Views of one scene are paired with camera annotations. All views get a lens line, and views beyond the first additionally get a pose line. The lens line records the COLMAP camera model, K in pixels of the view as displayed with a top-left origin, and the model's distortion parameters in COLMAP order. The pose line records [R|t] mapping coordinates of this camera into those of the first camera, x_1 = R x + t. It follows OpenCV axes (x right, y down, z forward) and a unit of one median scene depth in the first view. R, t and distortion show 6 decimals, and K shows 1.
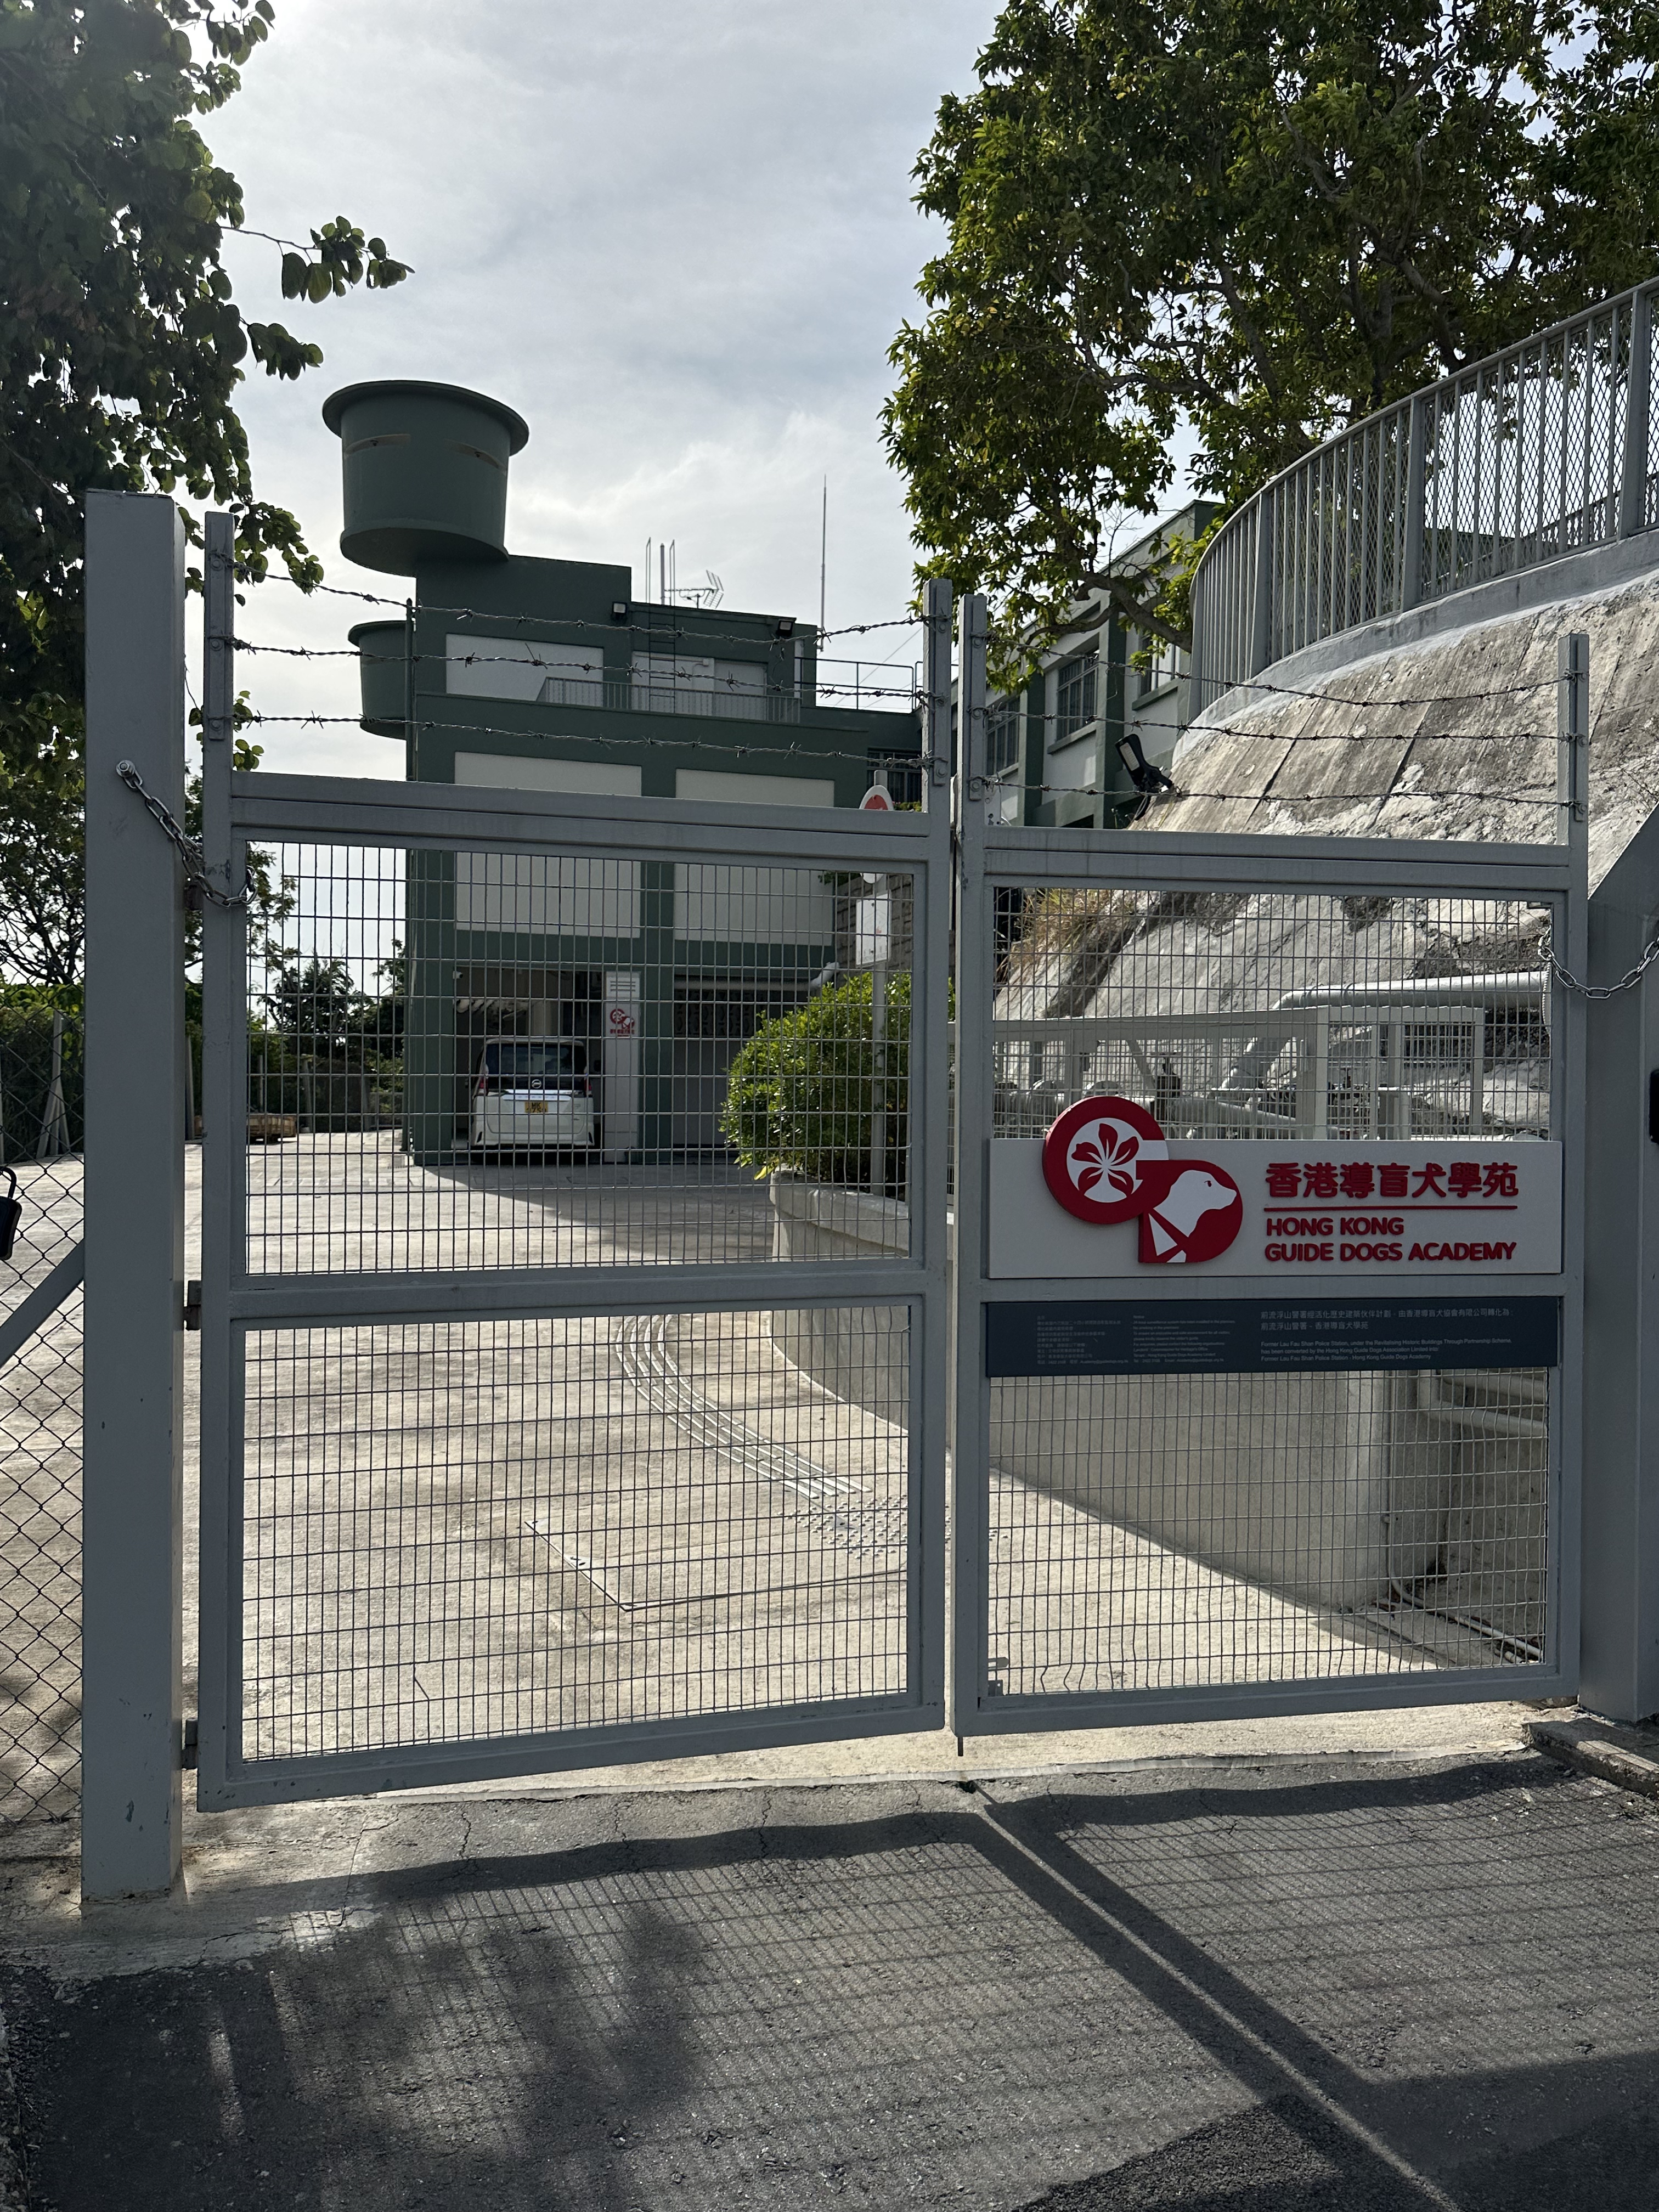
lens RADIAL K [[1661.7, 0, 824.8], [0, 1661.7, 1118.6], [0, 0, 1]] dist [0.056821, -0.001605]
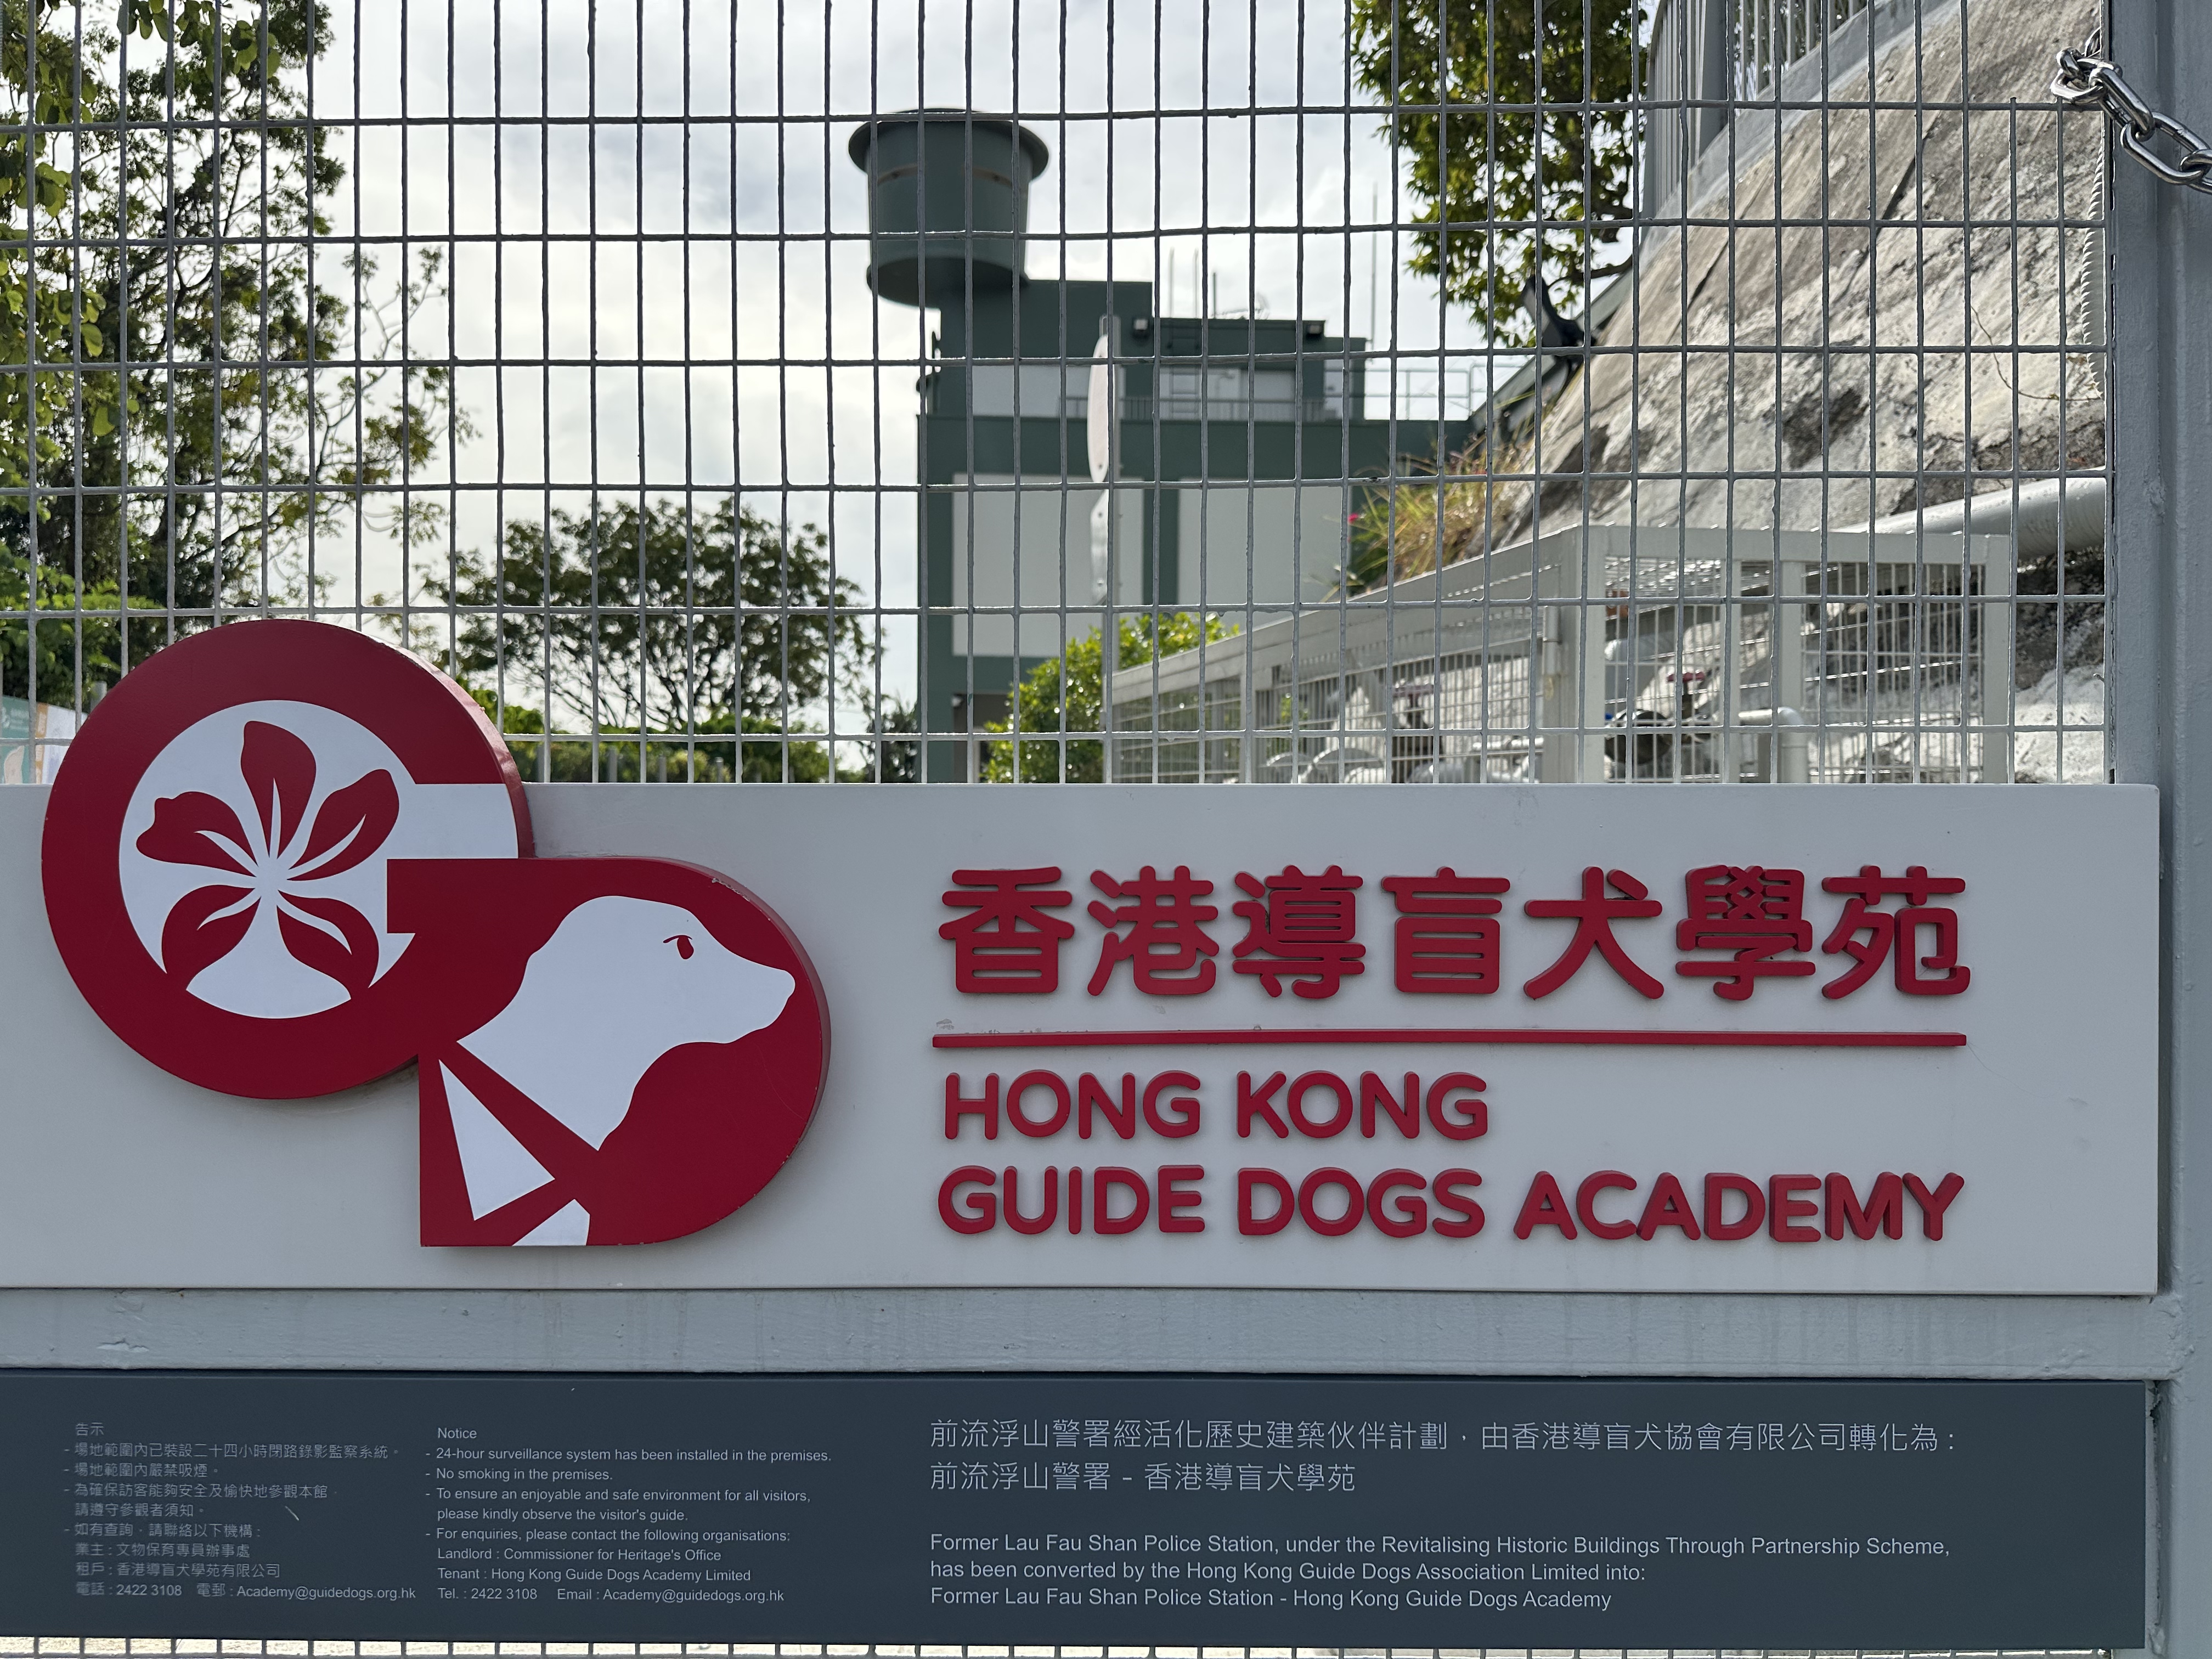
lens RADIAL K [[1591.5, 0, 1106.6], [0, 1591.5, 829.0], [0, 0, 1]] dist [0.022952, -0.023960]
pose [[0.978596, -0.009738, -0.205559, 0.339516], [0.006363, 0.999834, -0.017075, 0.024348], [0.205692, 0.015402, 0.978496, 0.742742]]
